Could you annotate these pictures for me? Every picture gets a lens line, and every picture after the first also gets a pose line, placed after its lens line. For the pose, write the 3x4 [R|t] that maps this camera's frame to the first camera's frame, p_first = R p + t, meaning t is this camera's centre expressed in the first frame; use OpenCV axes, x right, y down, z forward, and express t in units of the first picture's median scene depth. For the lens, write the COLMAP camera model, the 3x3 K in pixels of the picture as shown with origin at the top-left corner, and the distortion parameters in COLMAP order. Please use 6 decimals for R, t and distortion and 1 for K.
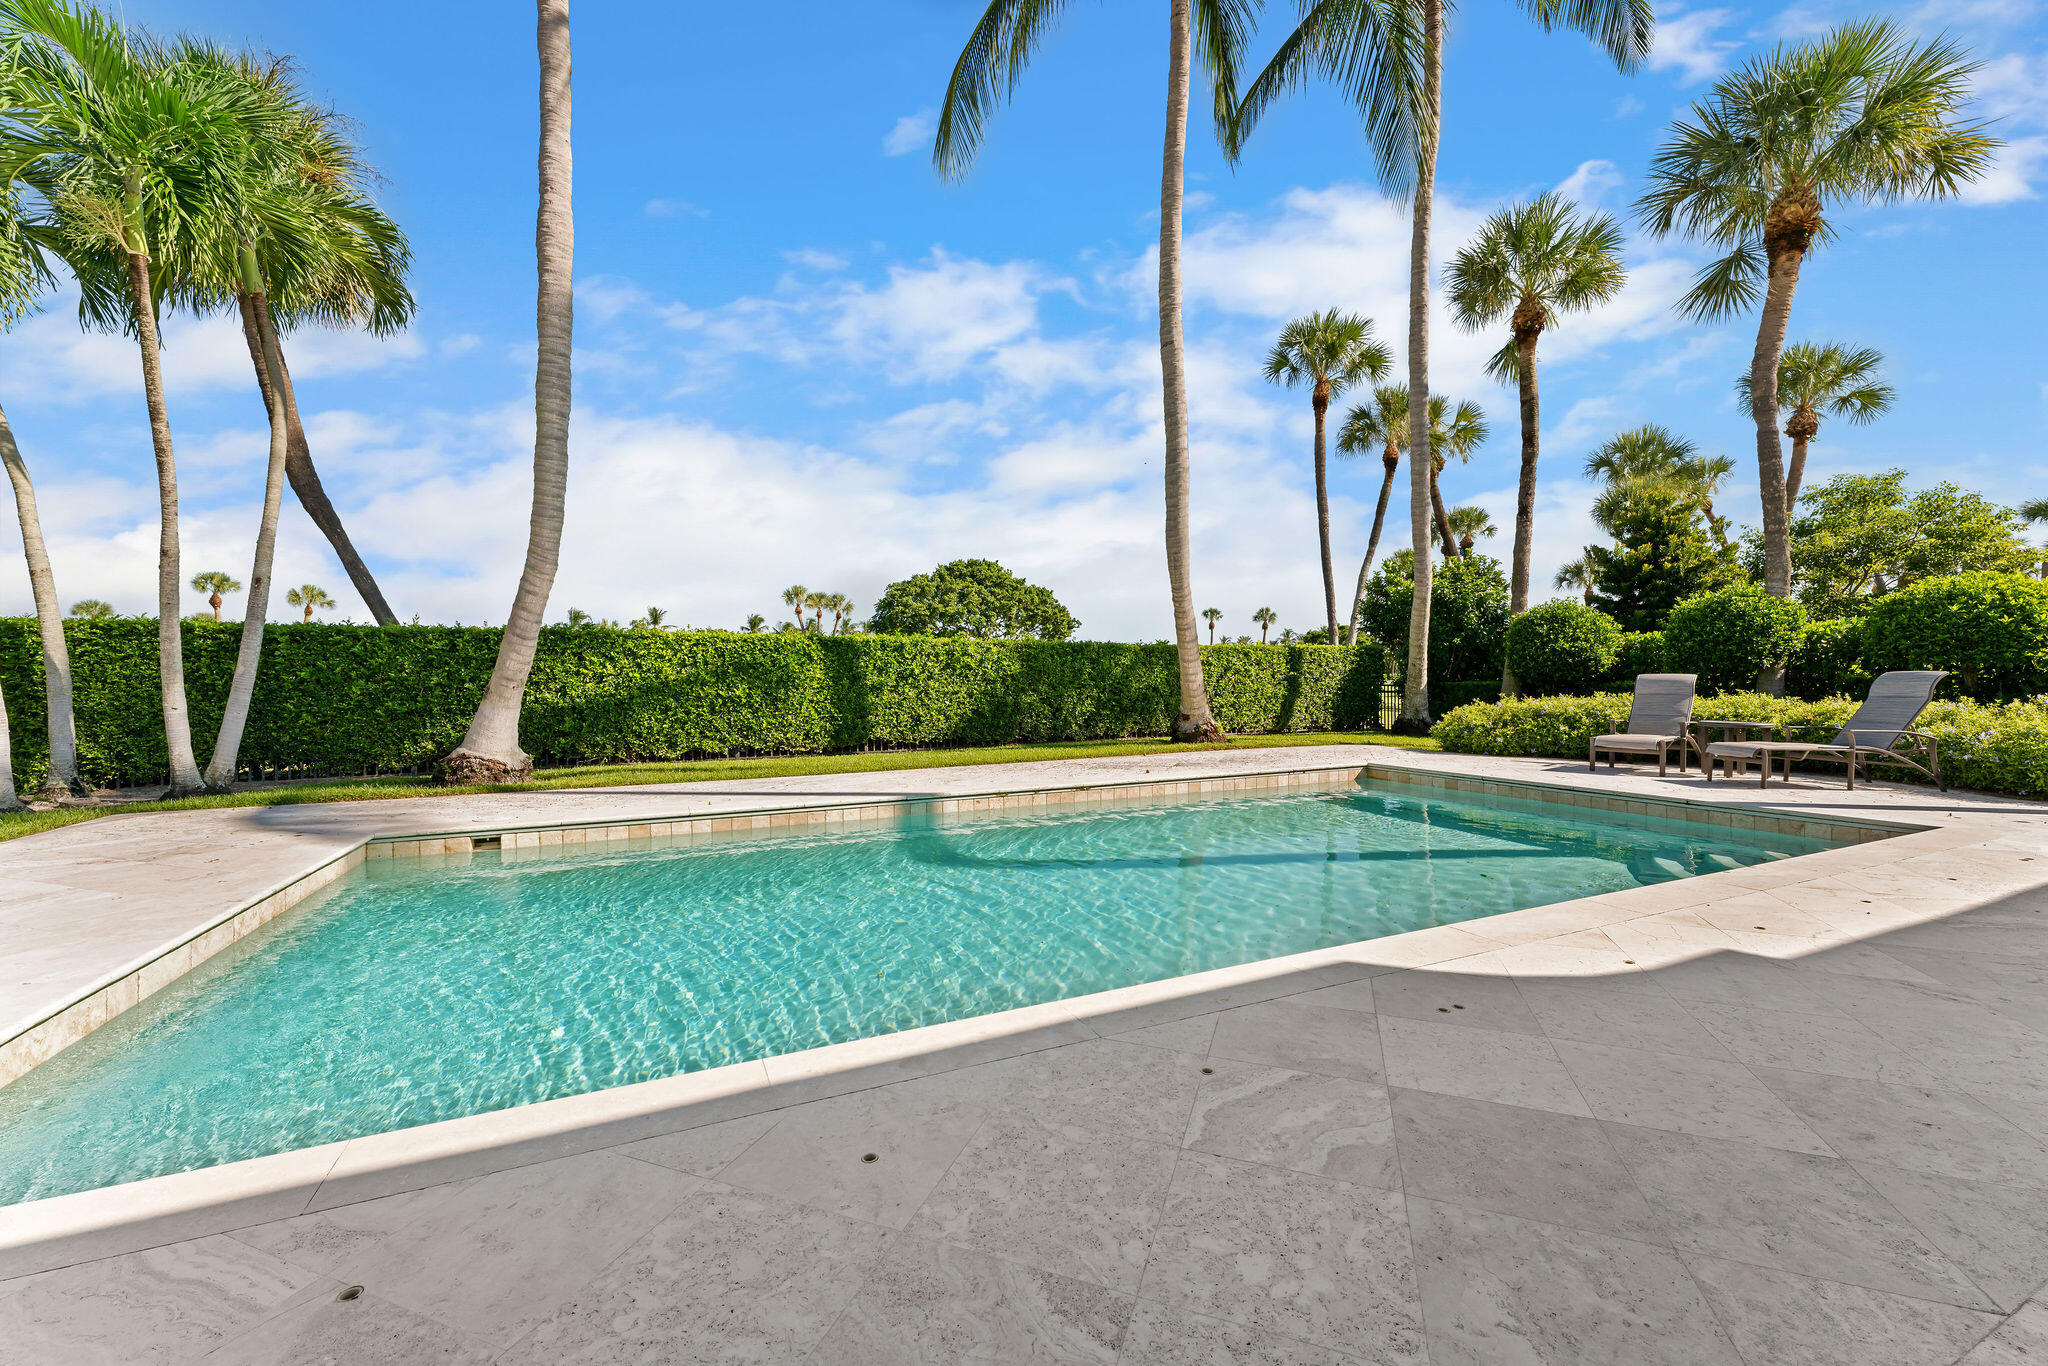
lens RADIAL K [[817.9, 0, 1031.3], [0, 817.9, 673.5], [0, 0, 1]] dist [0.003107, -0.000170]
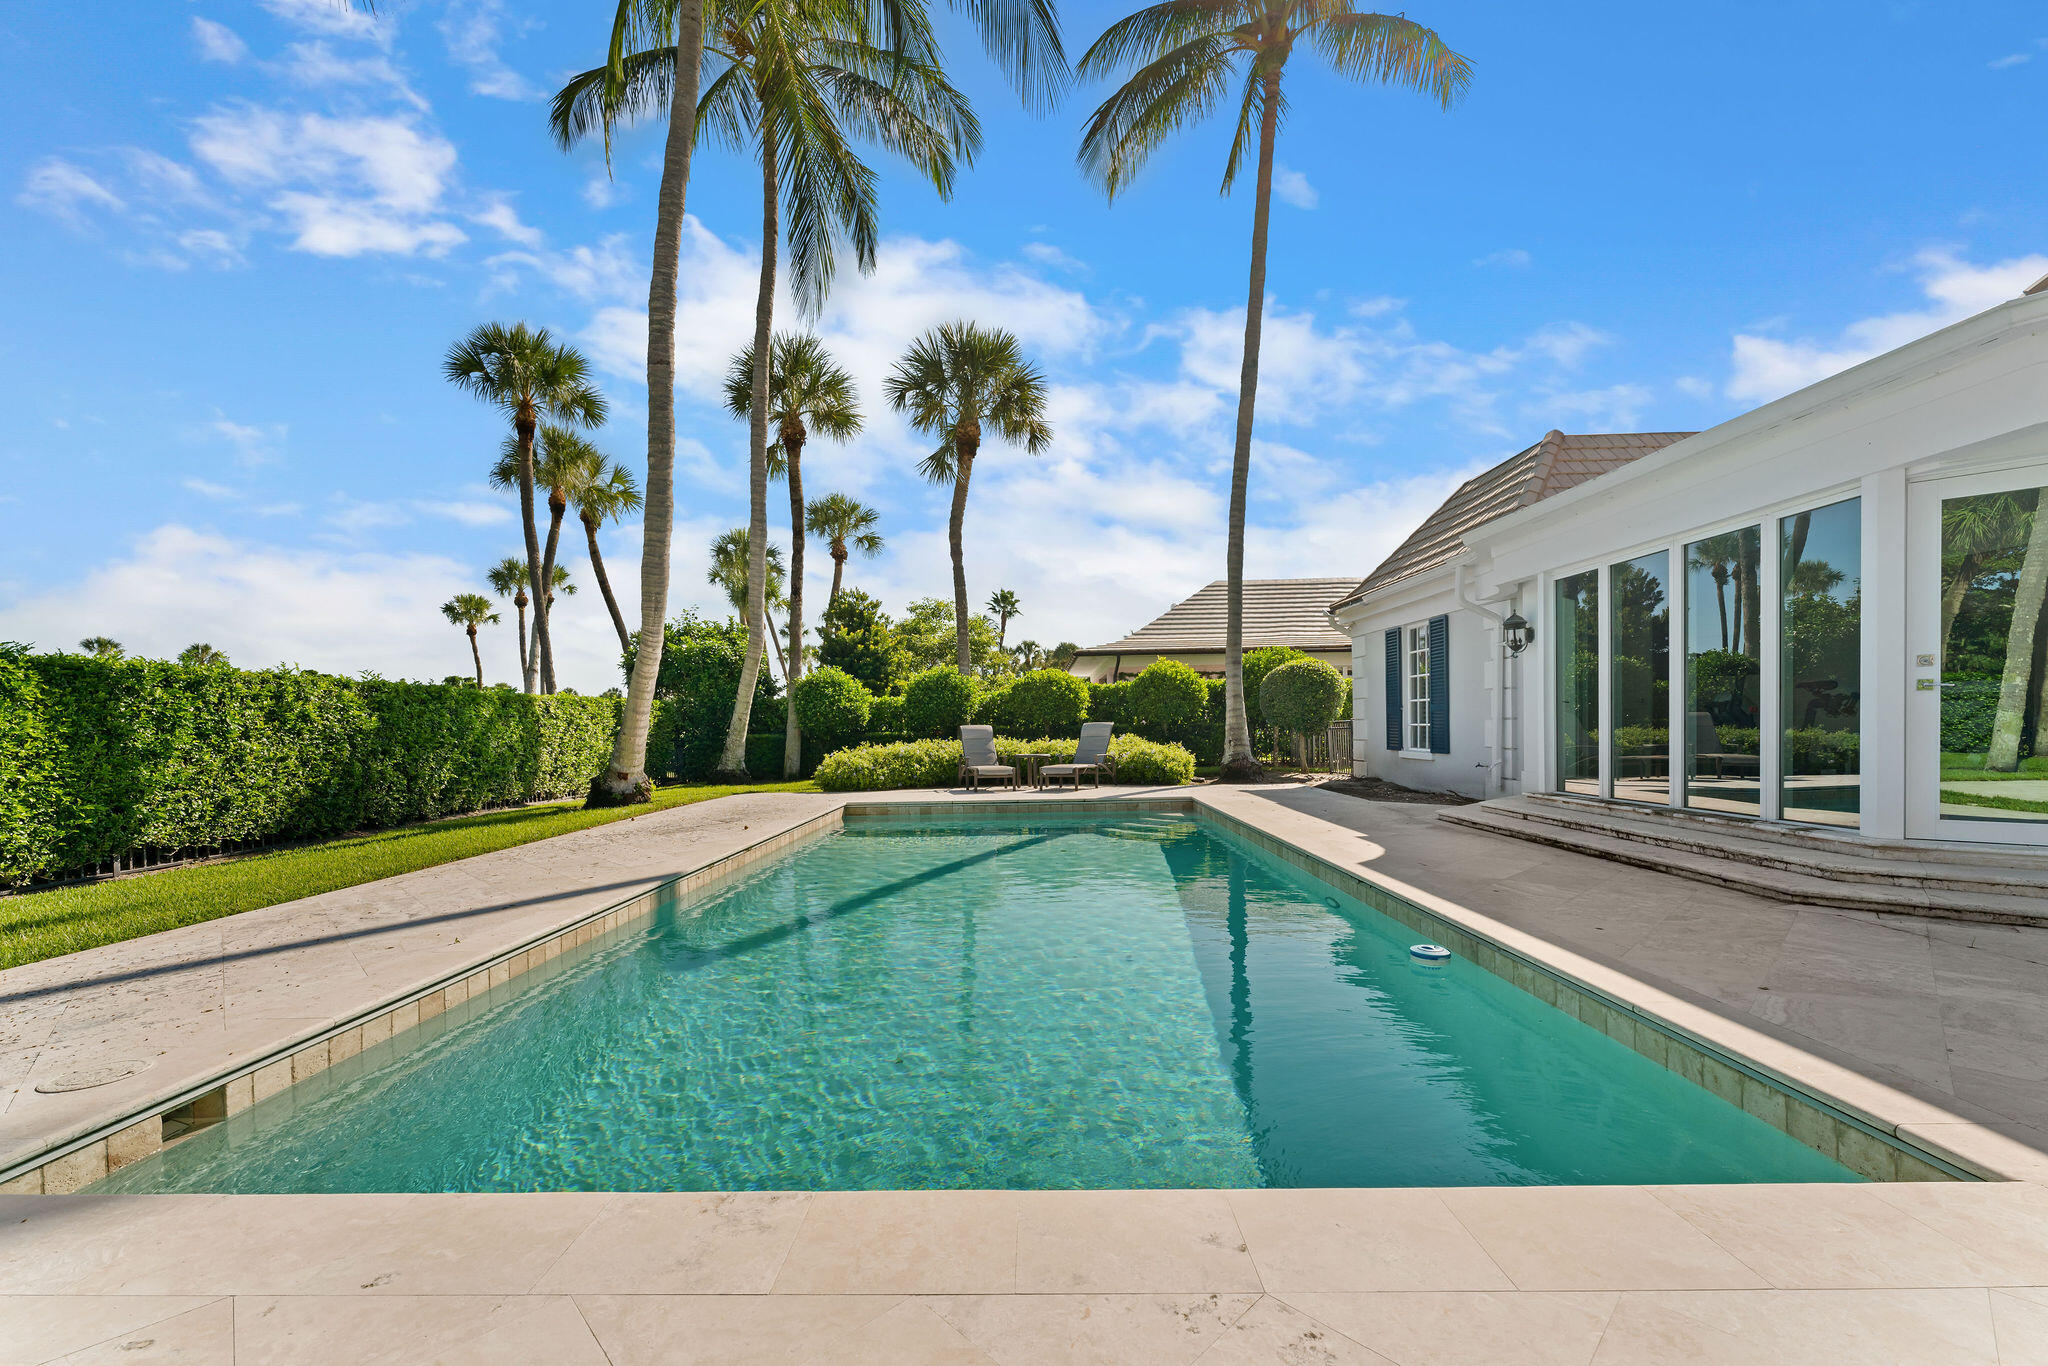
lens RADIAL K [[817.9, 0, 1045.2], [0, 817.9, 728.0], [0, 0, 1]] dist [0.003107, -0.000170]
pose [[0.436585, -0.004376, 0.899652, -0.344441], [0.010311, 0.999947, -0.000140, 0.005041], [-0.899604, 0.009337, 0.436607, 0.168161]]
